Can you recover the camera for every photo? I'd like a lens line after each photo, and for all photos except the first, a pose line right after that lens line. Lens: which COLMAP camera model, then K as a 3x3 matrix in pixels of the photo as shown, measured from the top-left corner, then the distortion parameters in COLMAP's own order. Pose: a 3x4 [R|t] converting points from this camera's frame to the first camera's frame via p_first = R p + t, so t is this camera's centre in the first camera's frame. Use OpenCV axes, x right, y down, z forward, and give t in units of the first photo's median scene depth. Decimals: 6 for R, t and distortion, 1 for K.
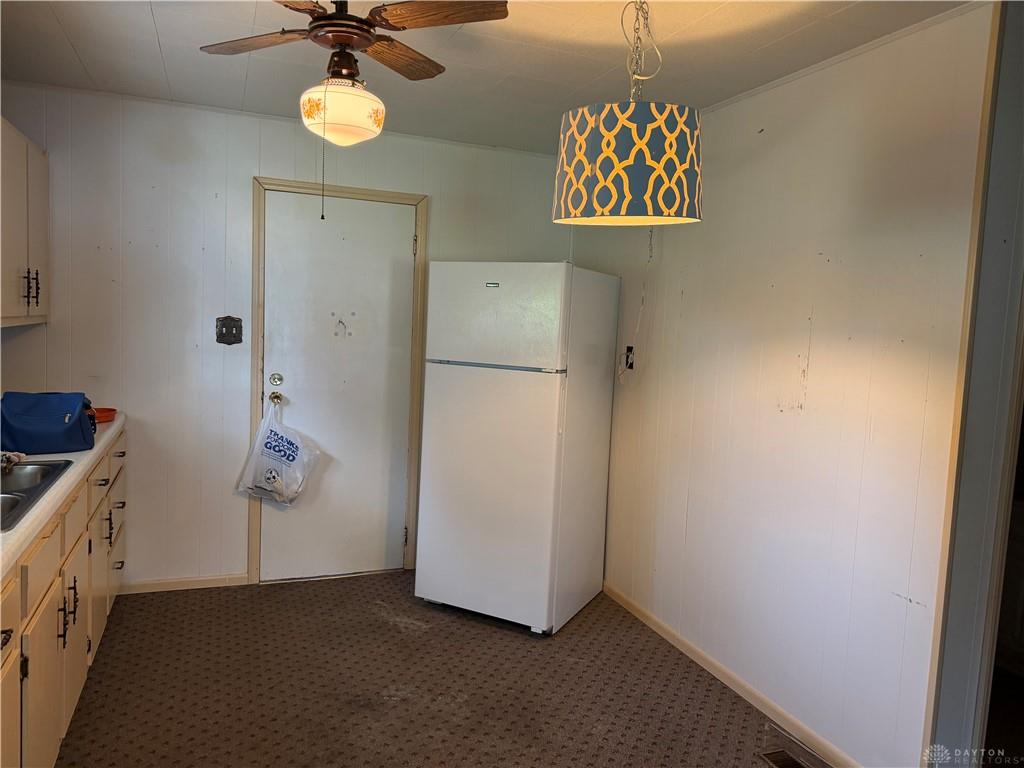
lens RADIAL K [[718.2, 0, 511.7], [0, 718.2, 389.3], [0, 0, 1]] dist [0.041840, -0.083007]
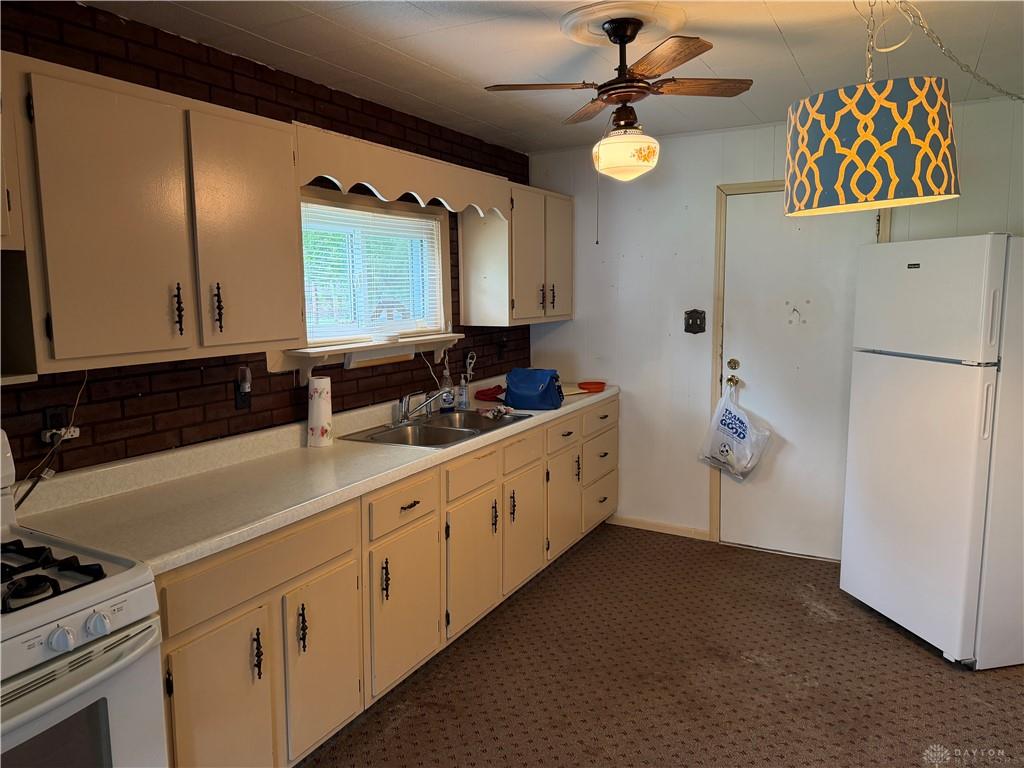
lens RADIAL K [[718.2, 0, 505.6], [0, 718.2, 389.3], [0, 0, 1]] dist [0.041840, -0.083007]
pose [[0.628061, 0.056528, -0.776108, 0.356831], [-0.037389, 0.998398, 0.042461, -0.010080], [0.777265, 0.002350, 0.629168, 0.023892]]
